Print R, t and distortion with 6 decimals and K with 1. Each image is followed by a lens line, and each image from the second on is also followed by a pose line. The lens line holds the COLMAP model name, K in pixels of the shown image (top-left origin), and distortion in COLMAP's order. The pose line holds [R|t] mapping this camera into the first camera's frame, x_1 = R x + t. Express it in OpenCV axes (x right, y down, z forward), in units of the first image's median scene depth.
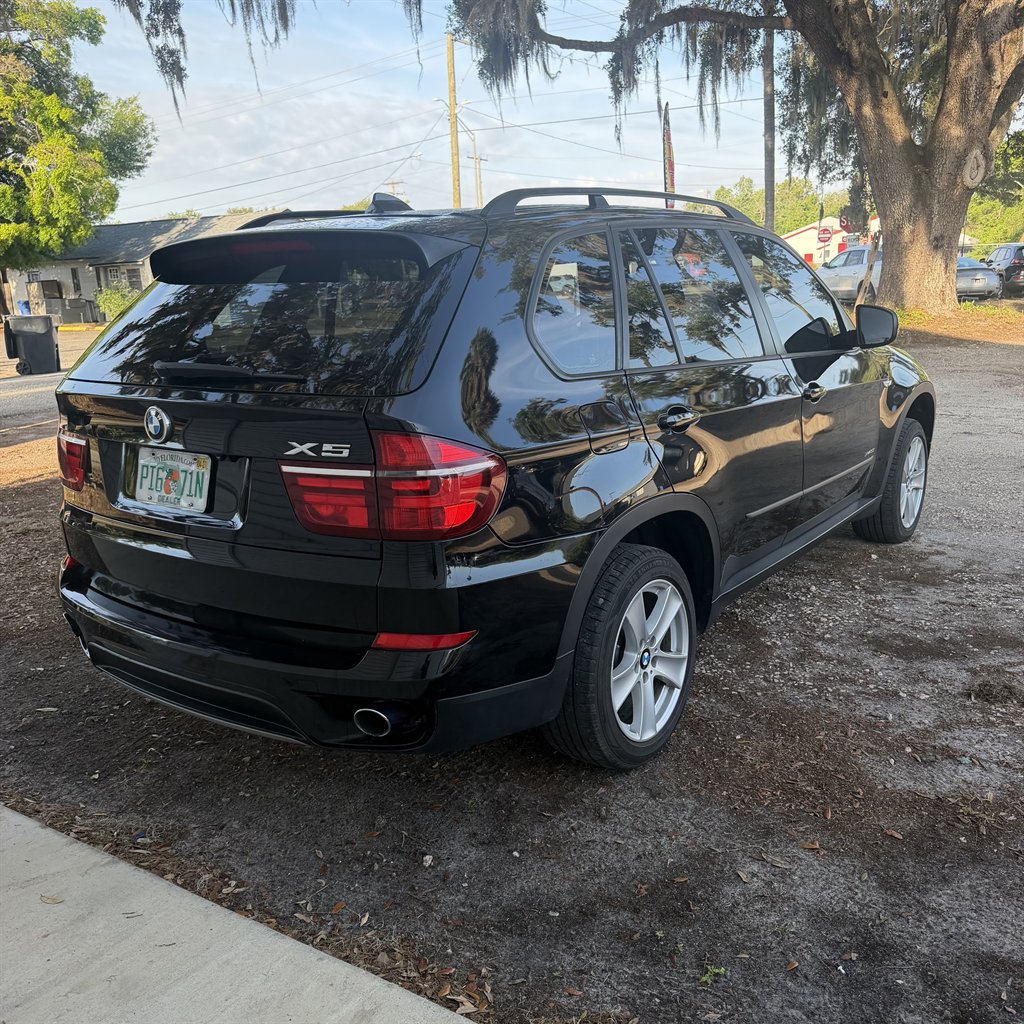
lens RADIAL K [[972.3, 0, 513.4], [0, 972.3, 515.2], [0, 0, 1]] dist [0.028730, -0.039917]
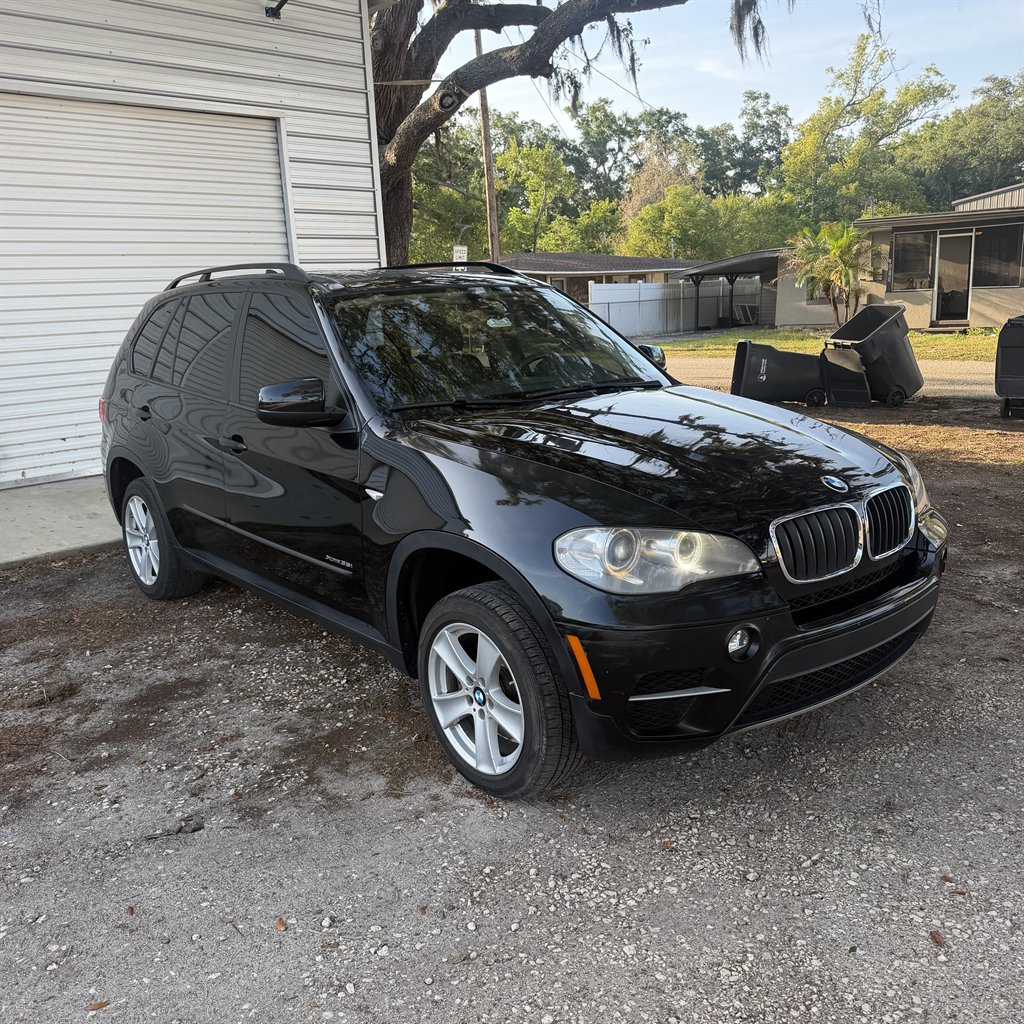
lens RADIAL K [[972.3, 0, 513.4], [0, 972.3, 515.2], [0, 0, 1]] dist [0.028730, -0.039917]
pose [[-0.242854, 0.263685, -0.933538, 0.290870], [-0.181197, 0.933080, 0.310693, -0.102427], [0.952990, 0.244607, -0.178823, 0.348583]]
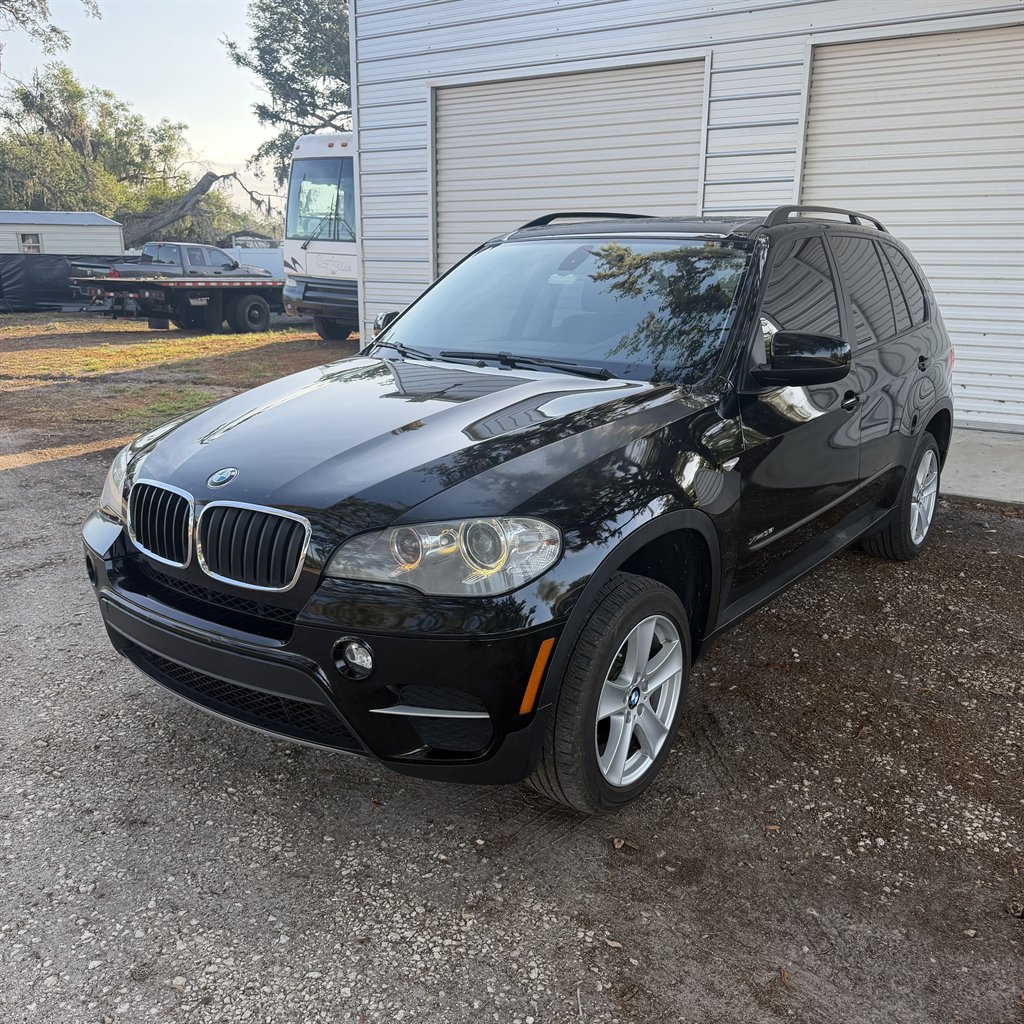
lens RADIAL K [[975.8, 0, 512.5], [0, 975.8, 508.9], [0, 0, 1]] dist [0.018374, -0.041983]
pose [[-0.999198, 0.019766, 0.034827, 0.052350], [0.033924, 0.879947, 0.473860, -0.130965], [-0.021280, 0.474661, -0.879911, 0.512488]]
